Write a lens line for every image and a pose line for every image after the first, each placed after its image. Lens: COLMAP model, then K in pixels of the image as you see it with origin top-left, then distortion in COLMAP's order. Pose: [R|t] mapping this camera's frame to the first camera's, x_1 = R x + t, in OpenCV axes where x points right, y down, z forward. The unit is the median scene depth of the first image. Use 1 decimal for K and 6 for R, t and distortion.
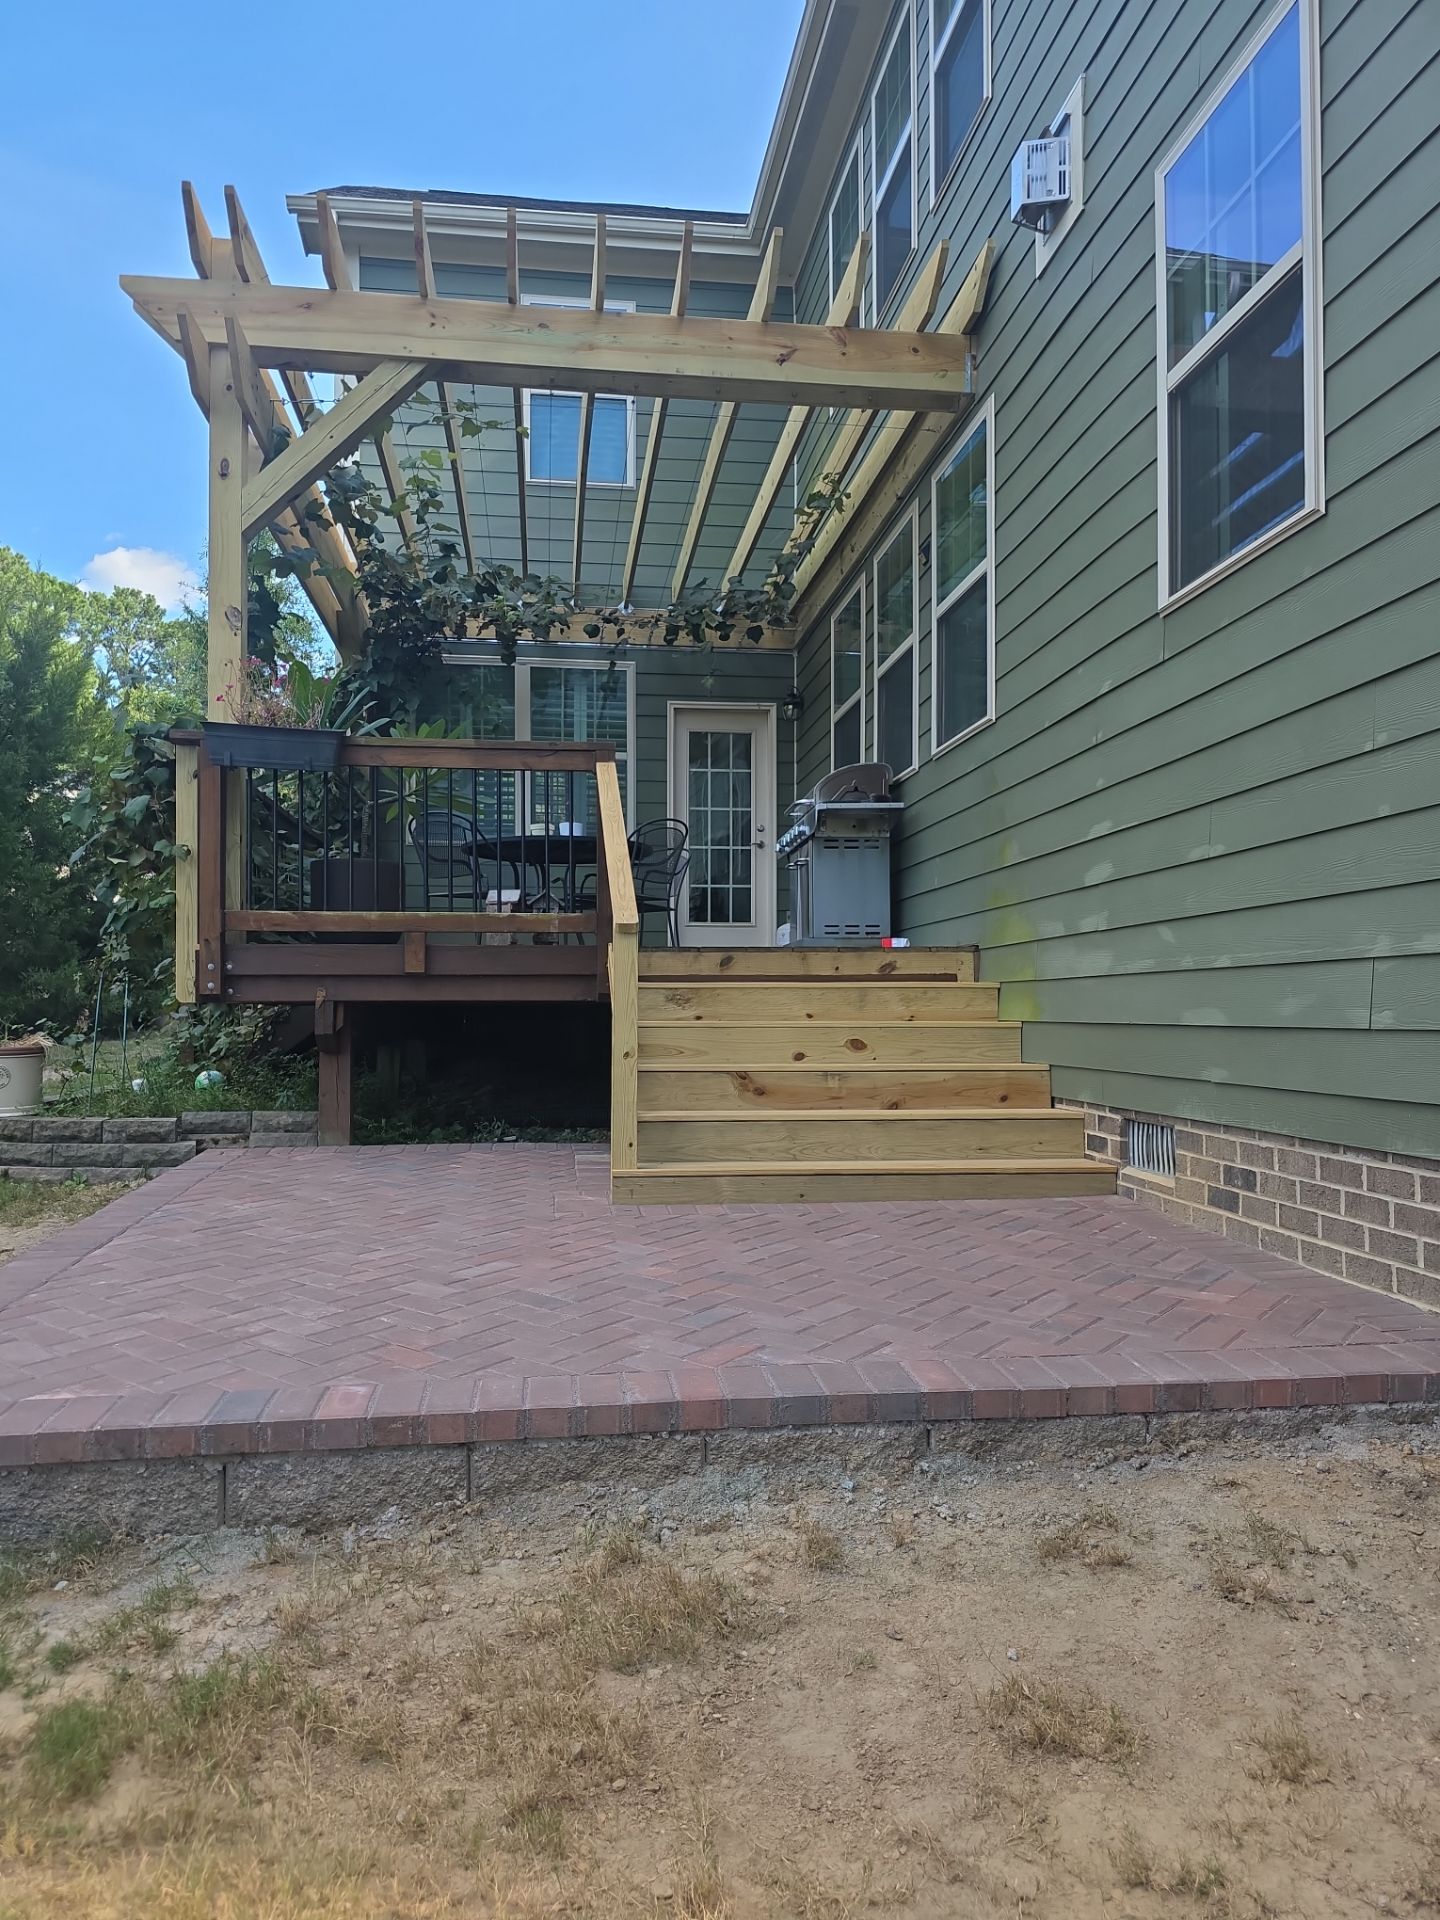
lens RADIAL K [[1293.4, 0, 700.3], [0, 1293.4, 976.7], [0, 0, 1]] dist [0.061033, -0.058546]
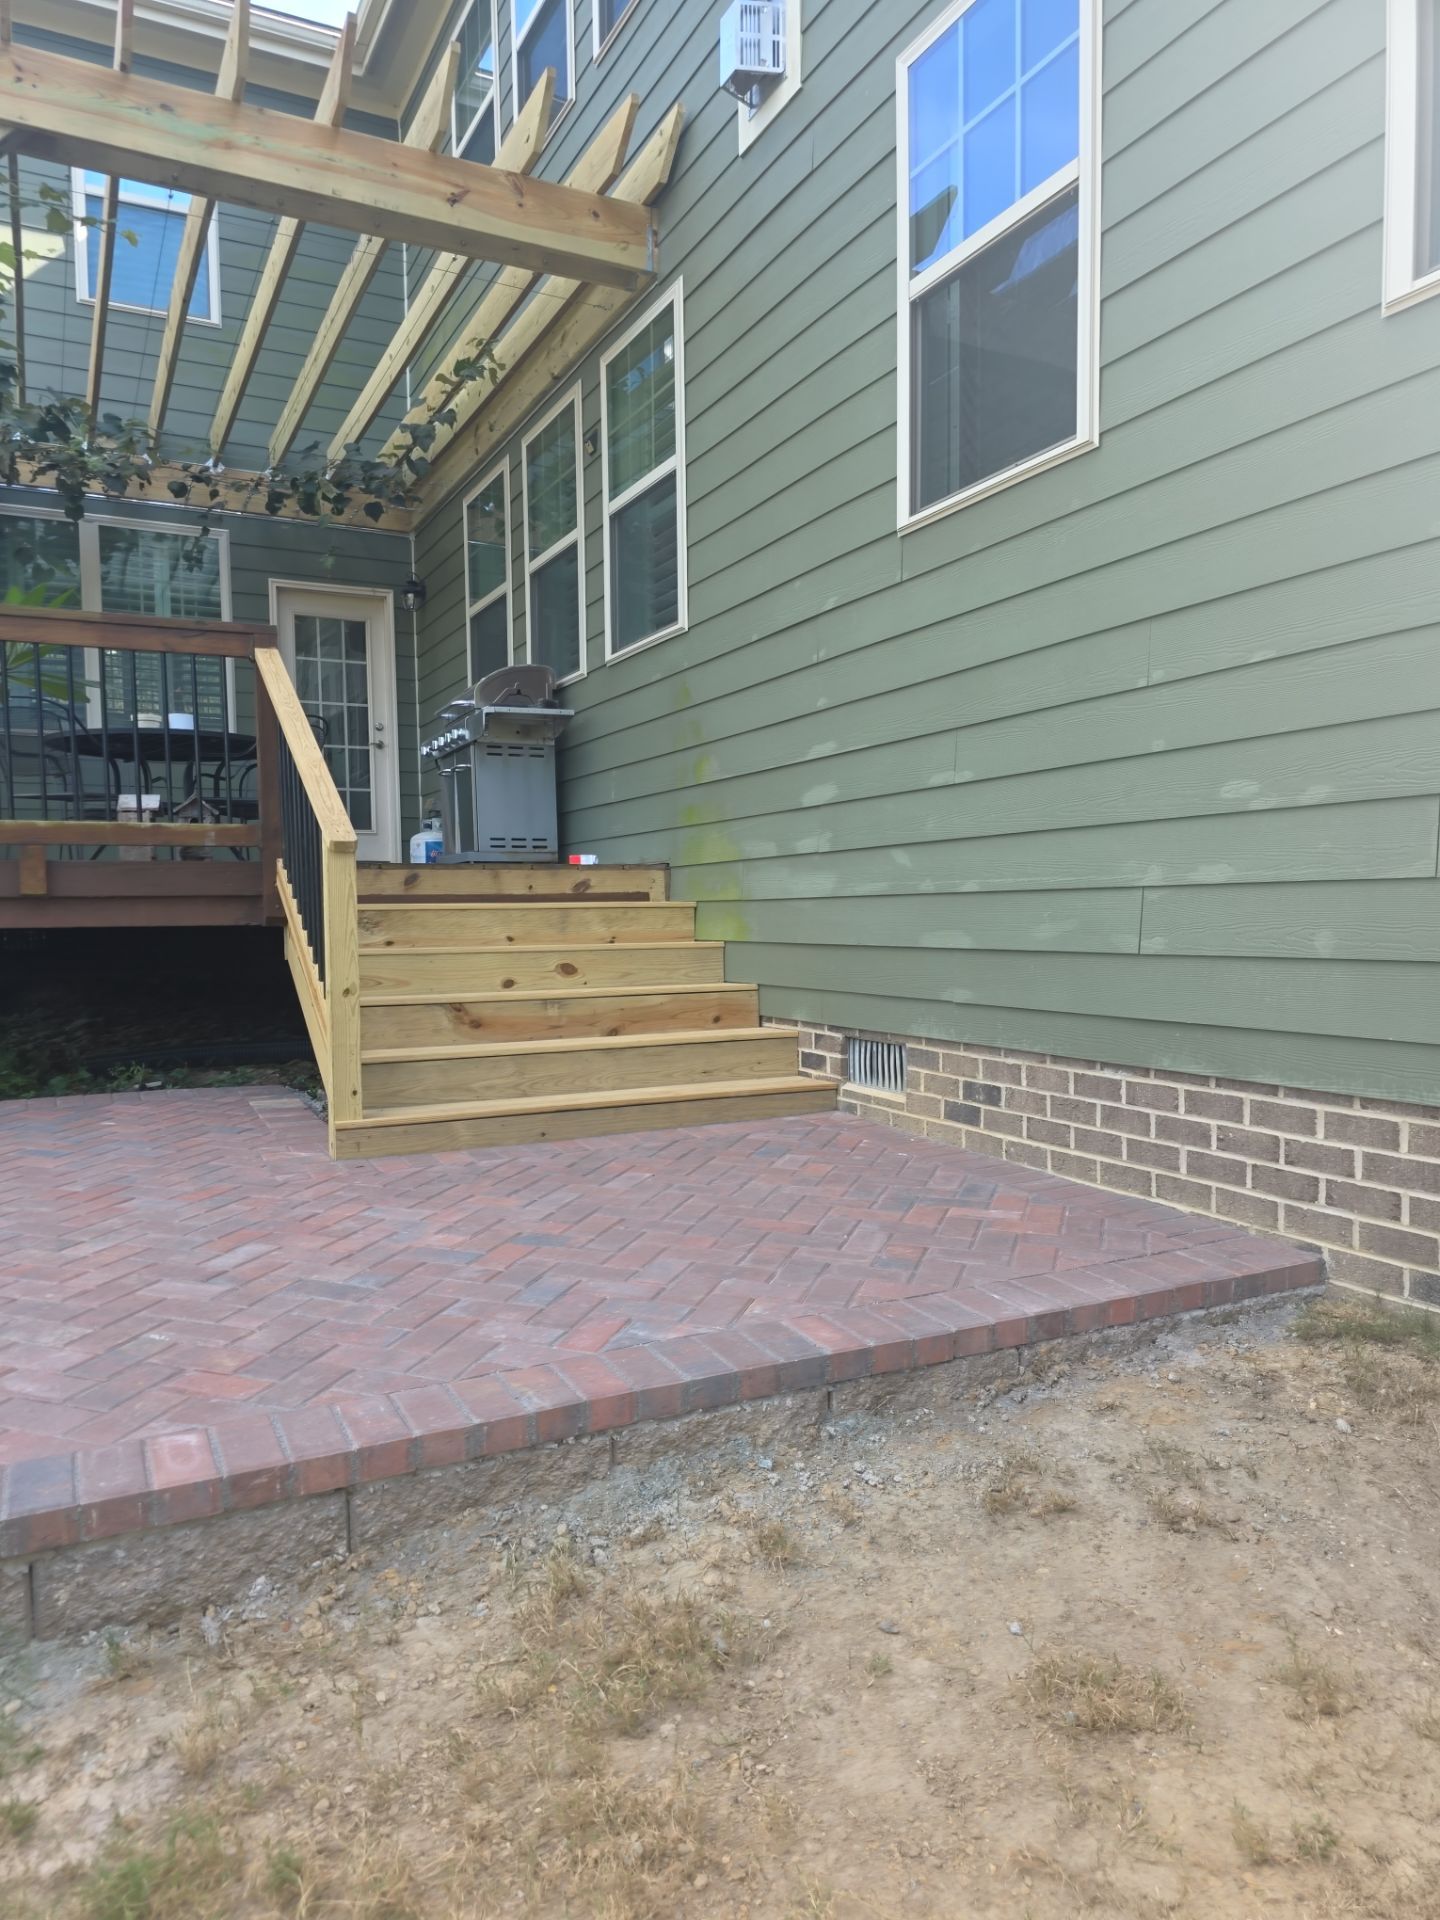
lens RADIAL K [[1293.4, 0, 686.9], [0, 1293.4, 982.2], [0, 0, 1]] dist [0.061033, -0.058546]
pose [[0.944324, -0.029519, 0.327690, -0.103180], [0.003385, 0.996786, 0.080039, -0.012950], [-0.329000, -0.074474, 0.941389, 0.072198]]
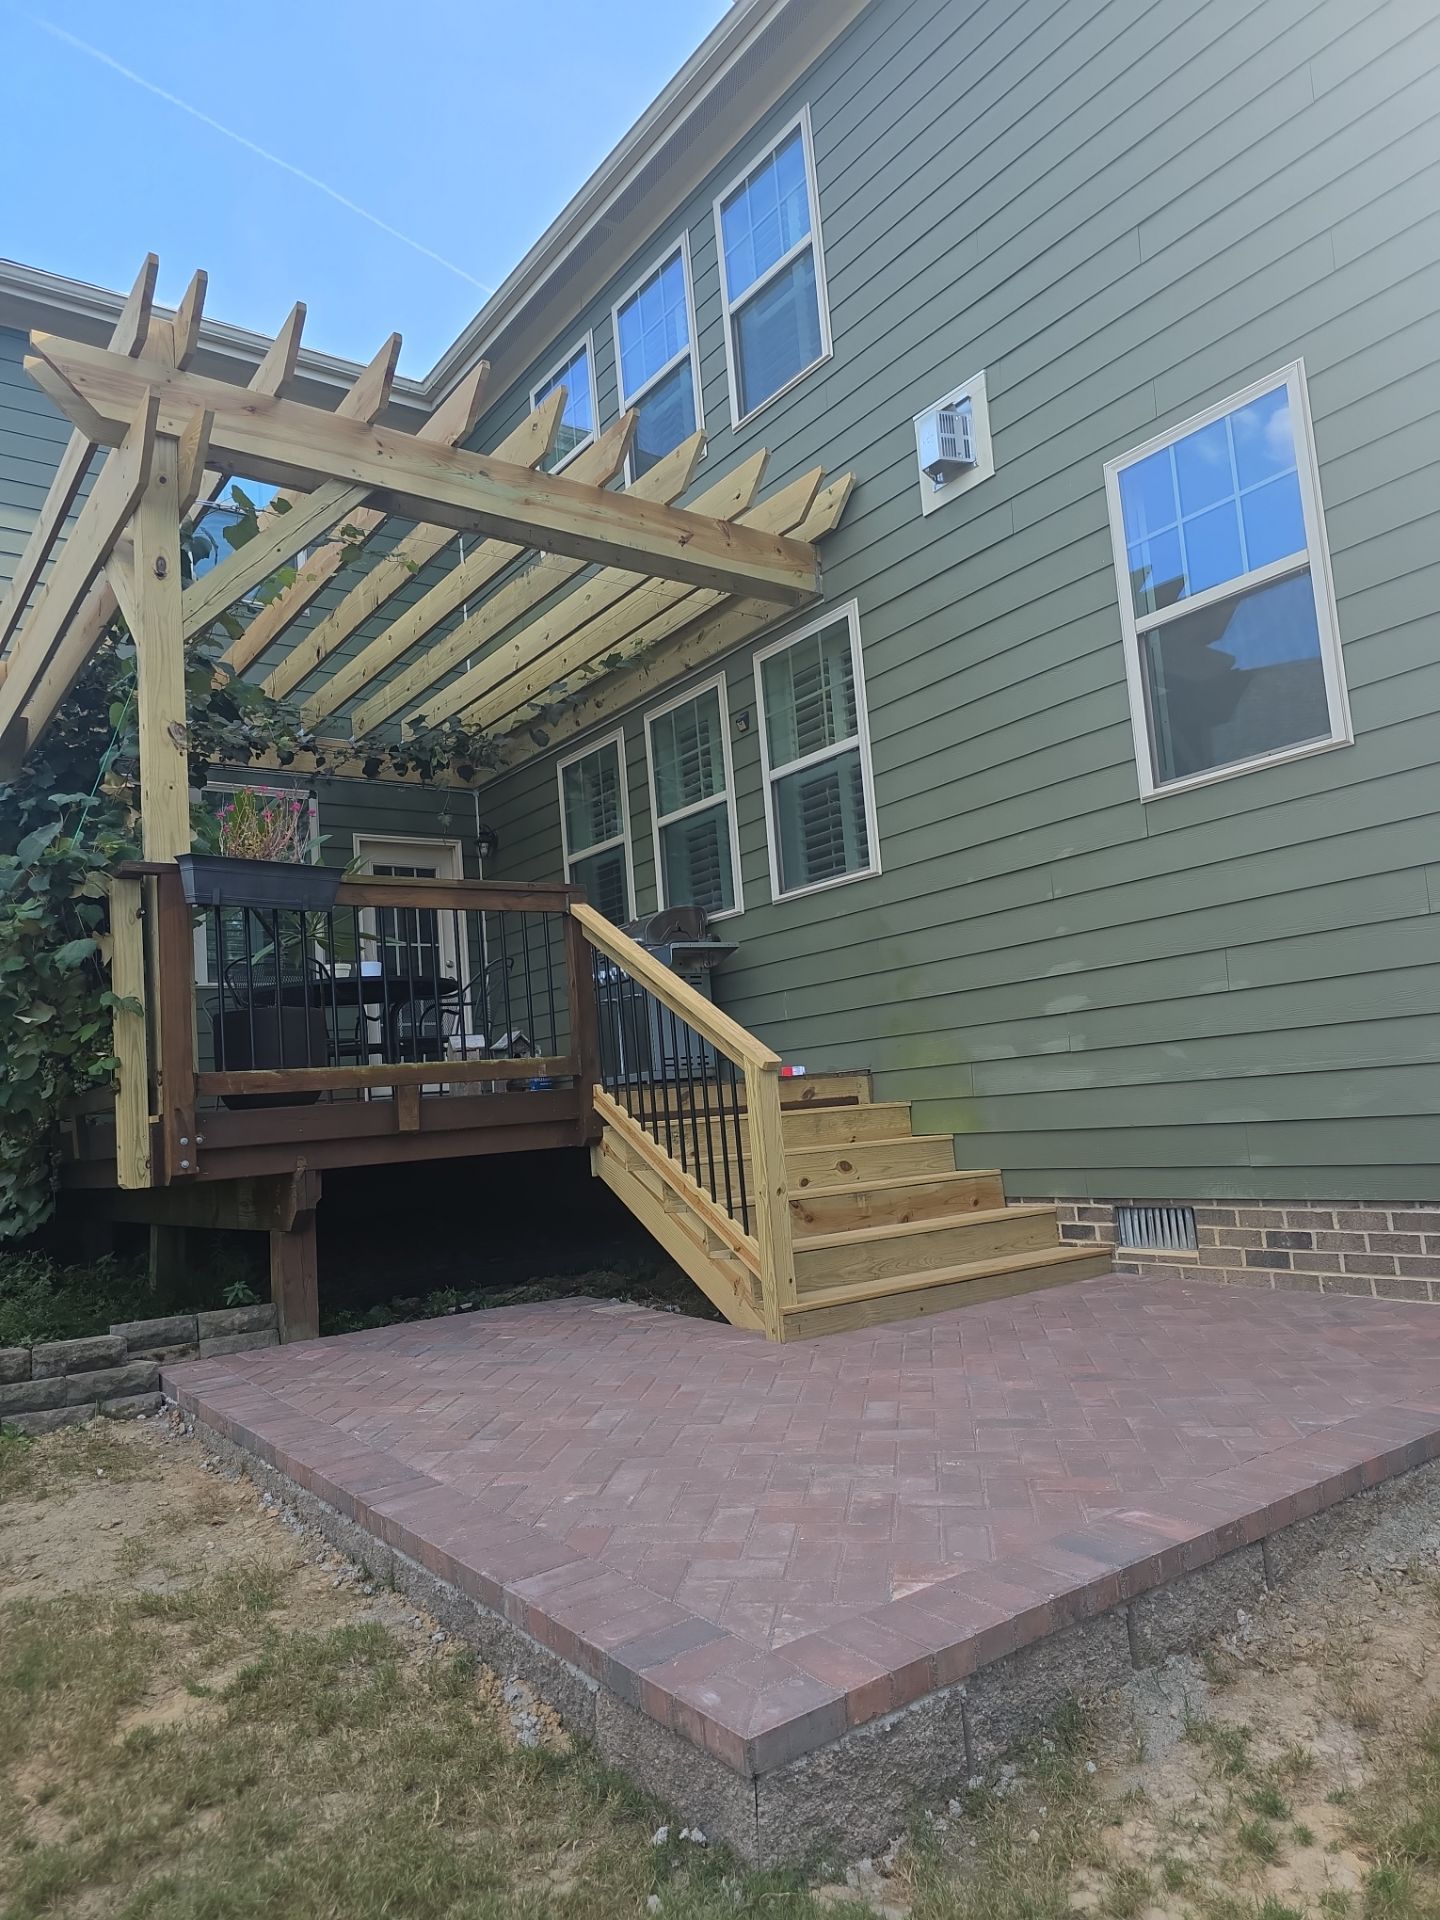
lens RADIAL K [[1293.4, 0, 719.9], [0, 1293.4, 968.1], [0, 0, 1]] dist [0.061033, -0.058546]
pose [[0.869517, -0.010435, 0.493793, -0.484690], [0.063156, 0.993919, -0.090207, -0.020653], [-0.489848, 0.109622, 0.864888, 0.094060]]
